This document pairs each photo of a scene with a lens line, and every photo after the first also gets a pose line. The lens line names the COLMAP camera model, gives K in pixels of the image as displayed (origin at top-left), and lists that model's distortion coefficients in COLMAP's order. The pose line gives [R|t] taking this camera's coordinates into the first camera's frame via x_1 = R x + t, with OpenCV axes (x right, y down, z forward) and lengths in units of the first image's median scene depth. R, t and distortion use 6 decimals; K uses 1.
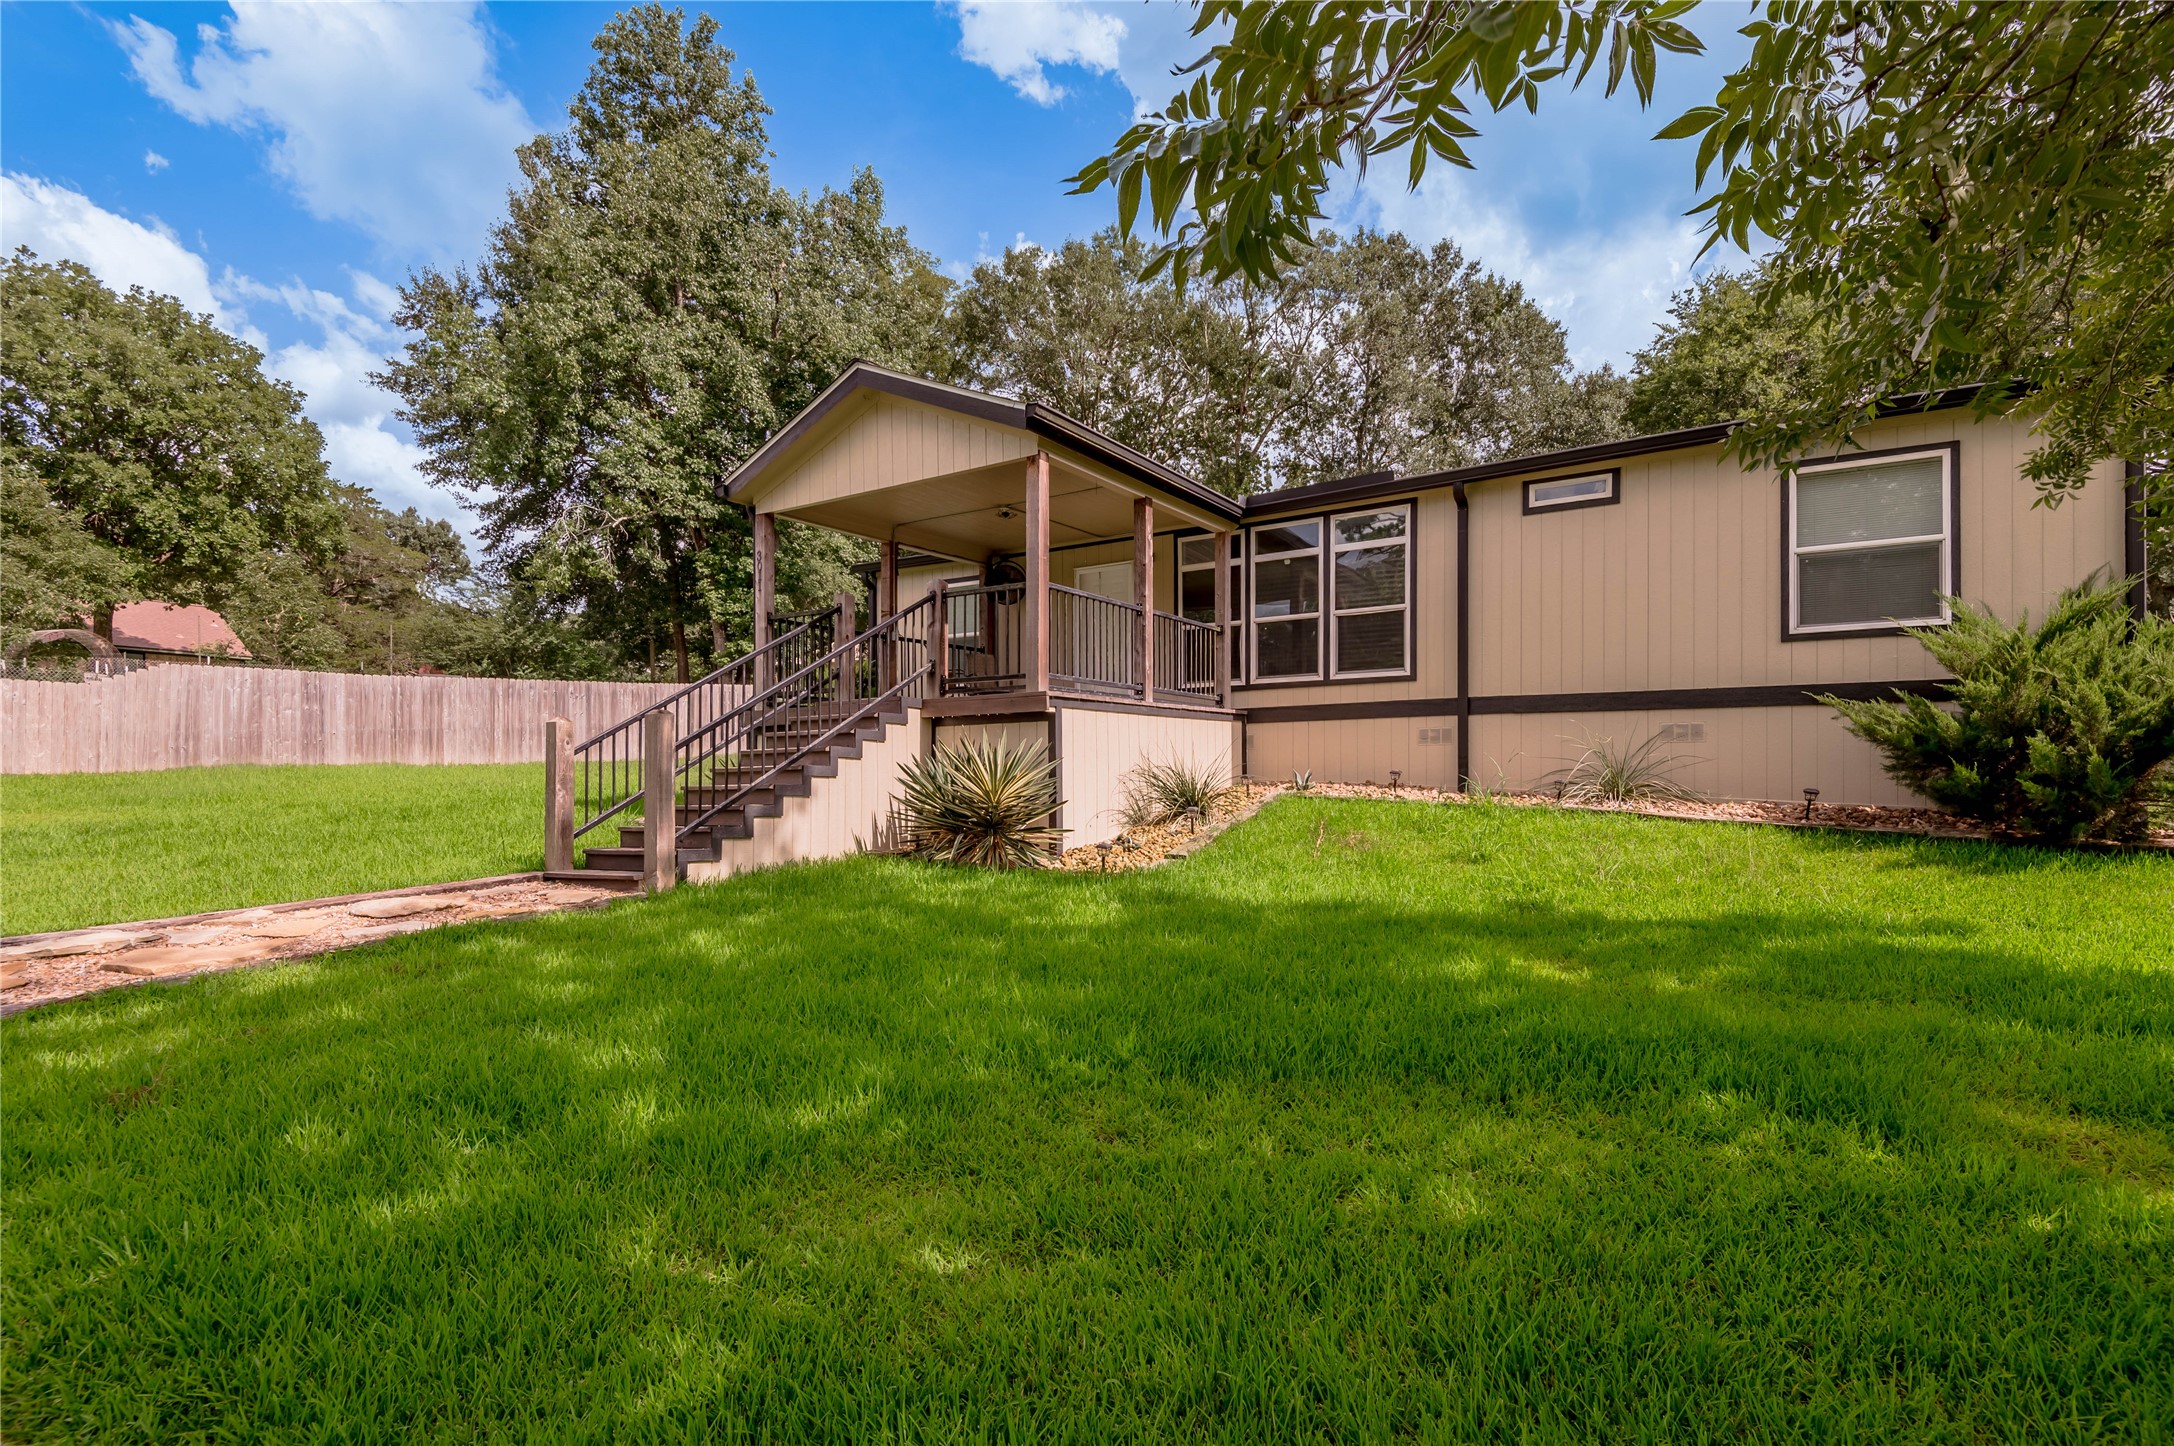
lens RADIAL K [[1025.1, 0, 1089.9], [0, 1025.1, 756.7], [0, 0, 1]] dist [0.039512, -0.026091]
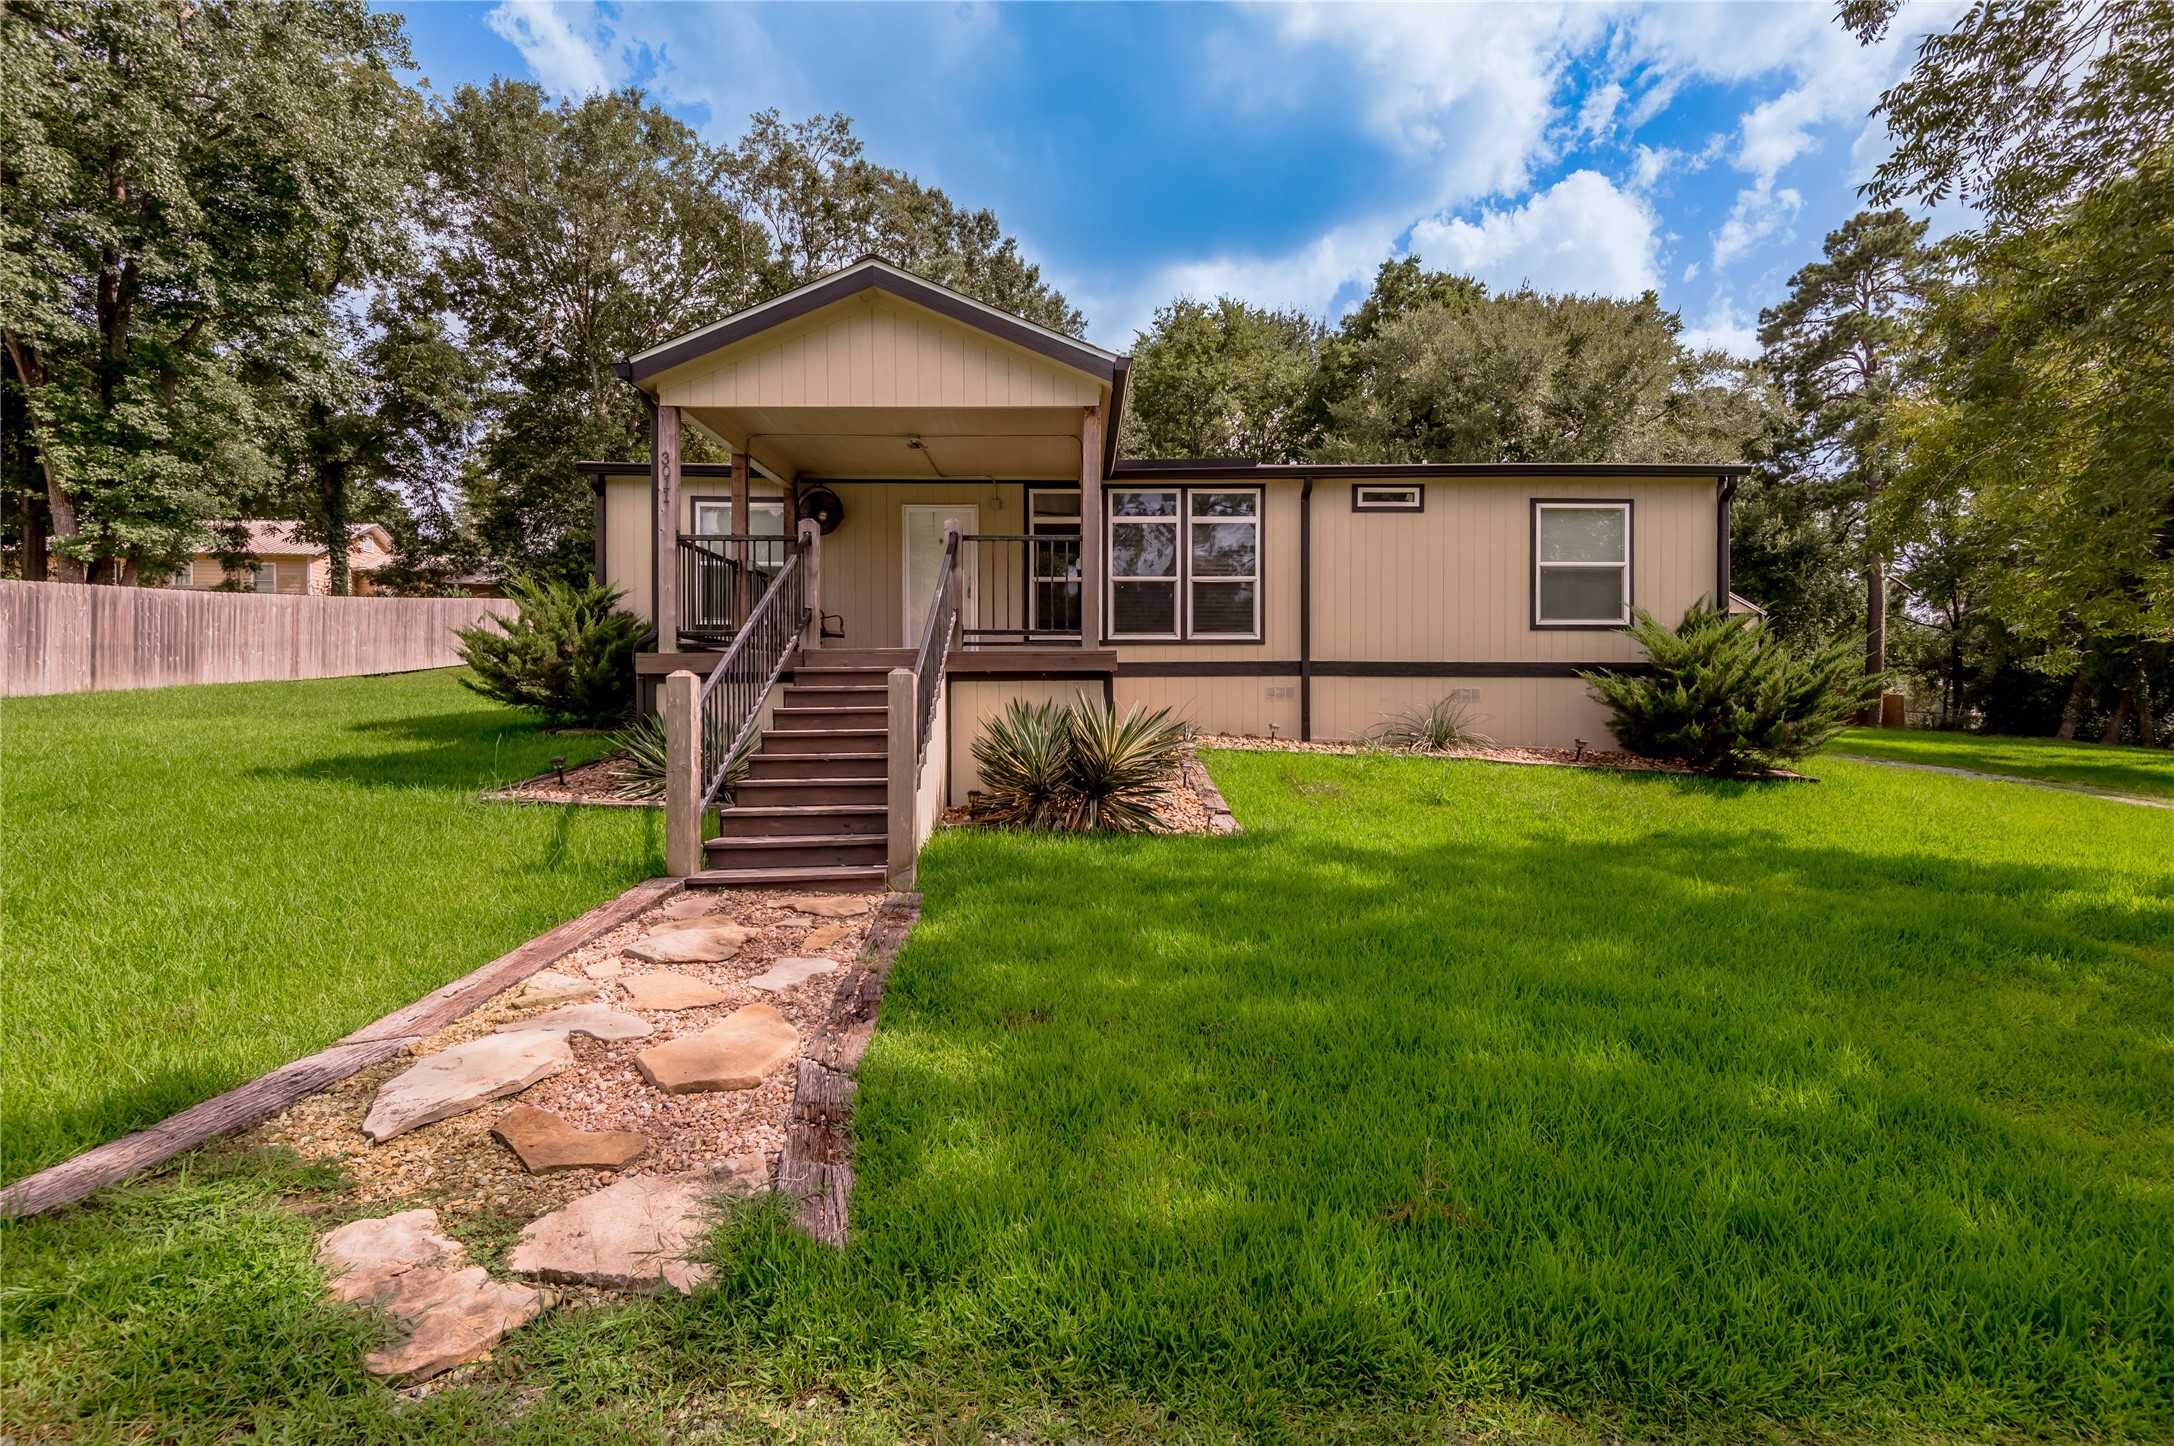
lens RADIAL K [[1020.4, 0, 1093.5], [0, 1020.4, 707.3], [0, 0, 1]] dist [0.032384, -0.017218]
pose [[0.845937, 0.004393, 0.533265, -0.447052], [-0.013827, 0.999811, 0.013697, -0.016792], [-0.533103, -0.018961, 0.845838, 0.138882]]
